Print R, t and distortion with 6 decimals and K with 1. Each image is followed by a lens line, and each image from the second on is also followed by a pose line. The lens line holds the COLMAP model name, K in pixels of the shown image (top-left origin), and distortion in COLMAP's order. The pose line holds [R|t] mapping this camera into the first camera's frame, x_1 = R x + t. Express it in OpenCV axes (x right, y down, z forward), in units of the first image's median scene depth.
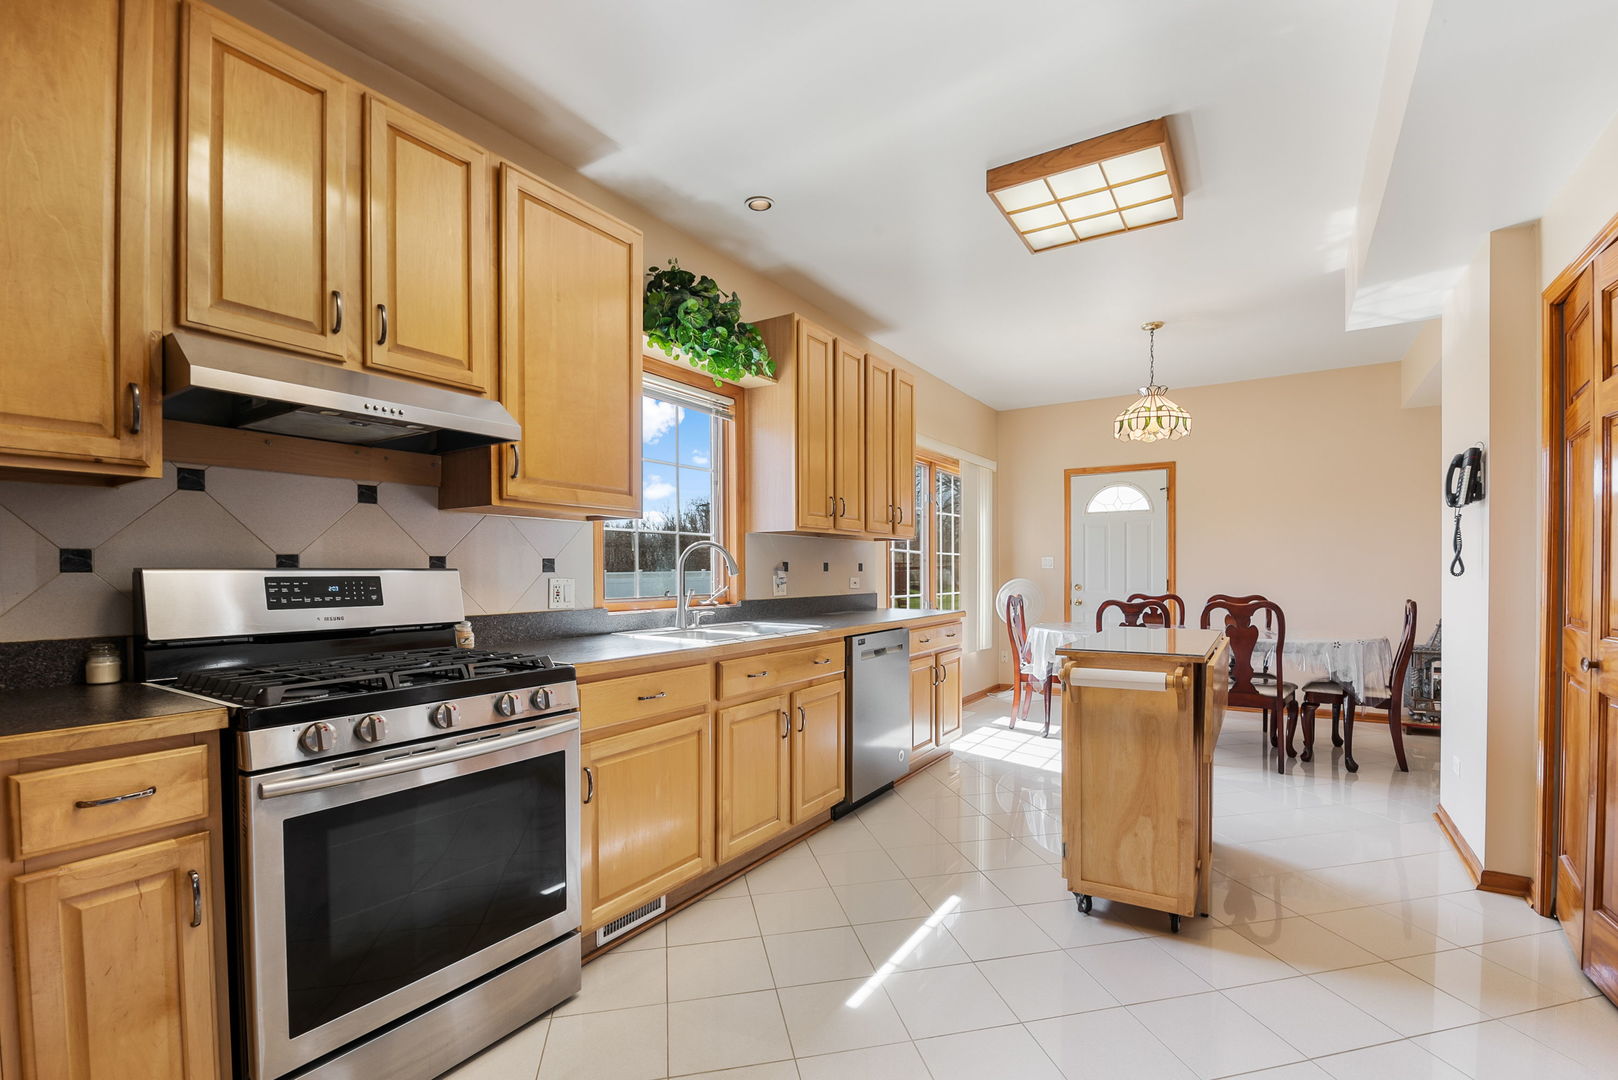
lens RADIAL K [[705.3, 0, 844.5], [0, 705.3, 579.7], [0, 0, 1]] dist [-0.015486, -0.000698]
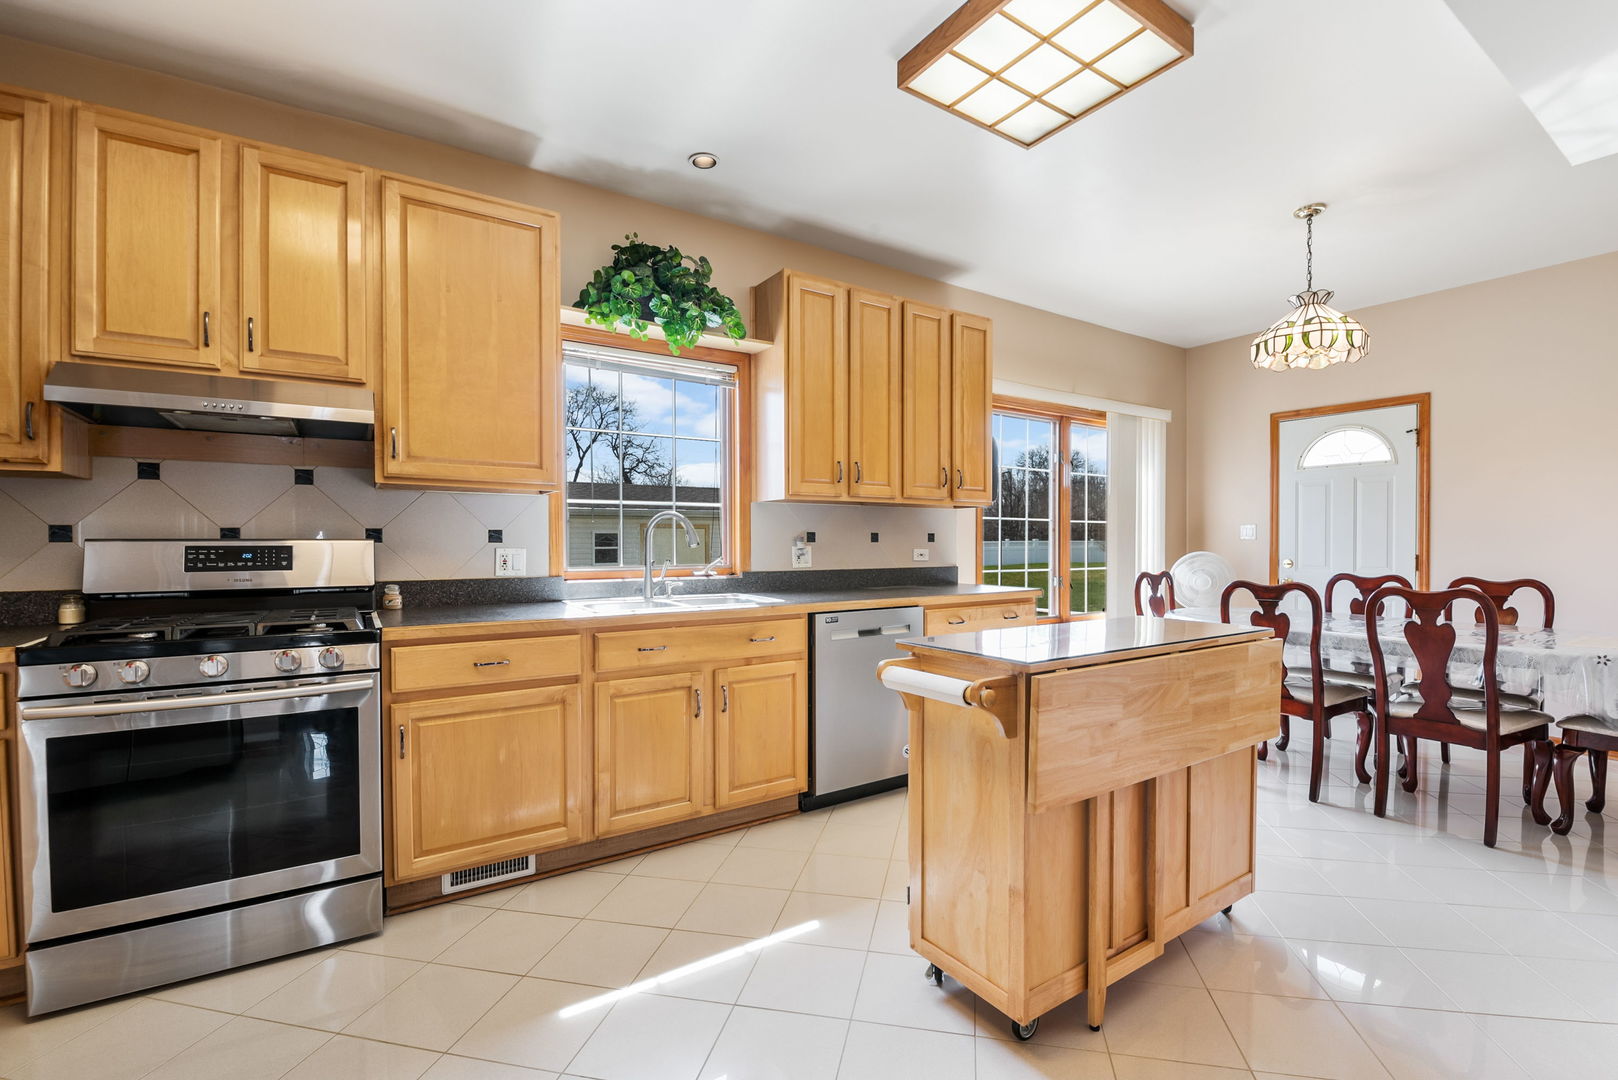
lens RADIAL K [[705.3, 0, 815.5], [0, 705.3, 551.1], [0, 0, 1]] dist [-0.015486, -0.000698]
pose [[0.912801, 0.007662, -0.408332, 0.474032], [-0.006757, 0.999970, 0.003660, -0.004531], [0.408348, -0.000582, 0.912826, 0.207470]]
